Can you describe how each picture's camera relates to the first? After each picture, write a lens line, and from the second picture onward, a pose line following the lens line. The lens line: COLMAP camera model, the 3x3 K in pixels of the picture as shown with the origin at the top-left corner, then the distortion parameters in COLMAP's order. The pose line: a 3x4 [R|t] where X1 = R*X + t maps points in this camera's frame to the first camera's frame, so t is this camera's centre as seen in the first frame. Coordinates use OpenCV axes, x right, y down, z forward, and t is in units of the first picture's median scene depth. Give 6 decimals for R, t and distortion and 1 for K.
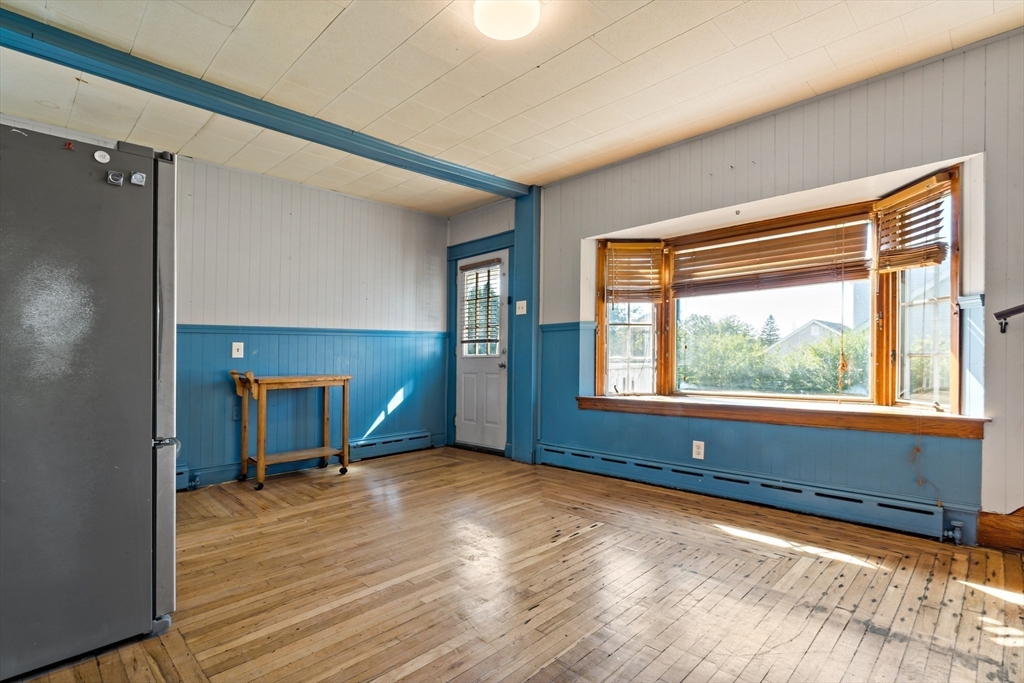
lens RADIAL K [[493.9, 0, 530.5], [0, 493.9, 336.3], [0, 0, 1]] dist [-0.004844, -0.000626]
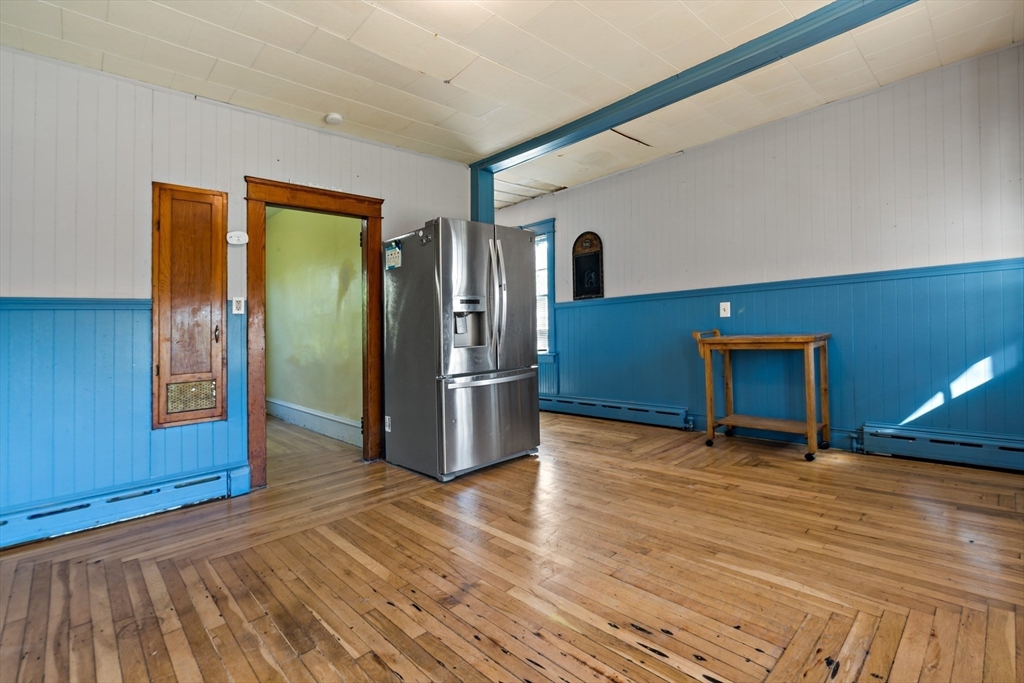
lens RADIAL K [[468.9, 0, 513.1], [0, 468.9, 368.5], [0, 0, 1]] dist [-0.000526, 0.000791]
pose [[-0.066583, 0.092035, -0.993527, 0.508132], [0.089893, 0.992241, 0.085891, 0.034101], [0.993723, -0.083593, -0.074339, 0.799197]]
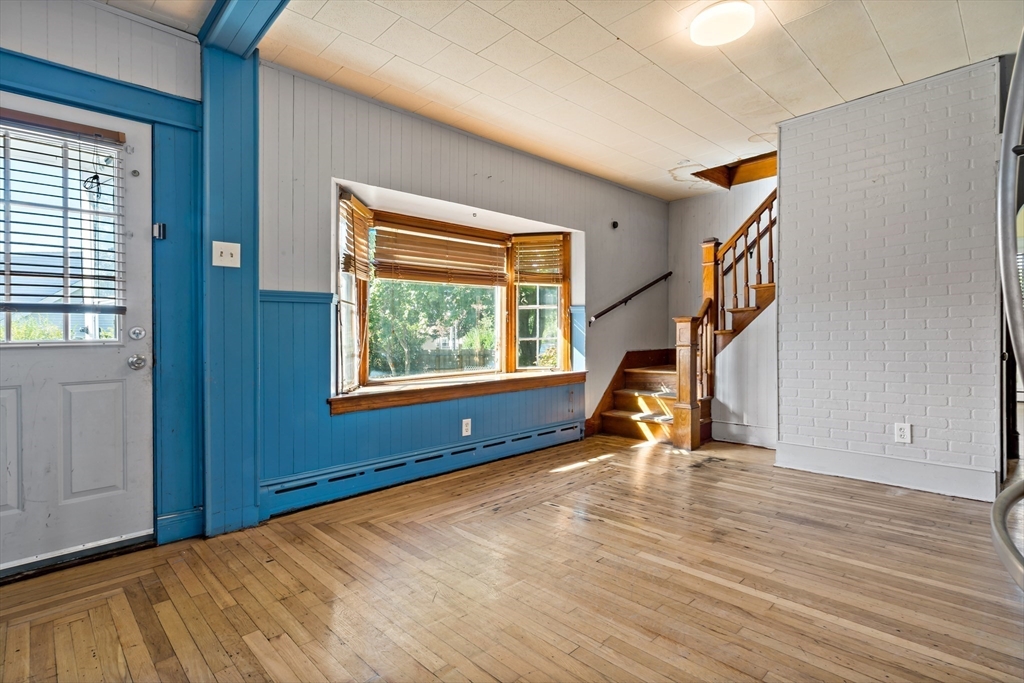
lens RADIAL K [[487.9, 0, 512.0], [0, 487.9, 341.5], [0, 0, 1]] dist [-0.000412, 0.000529]
pose [[0.055657, 0.002070, 0.998448, -0.805274], [-0.022678, 0.999742, -0.000808, 0.048031], [-0.998192, -0.022598, 0.055690, 0.957685]]
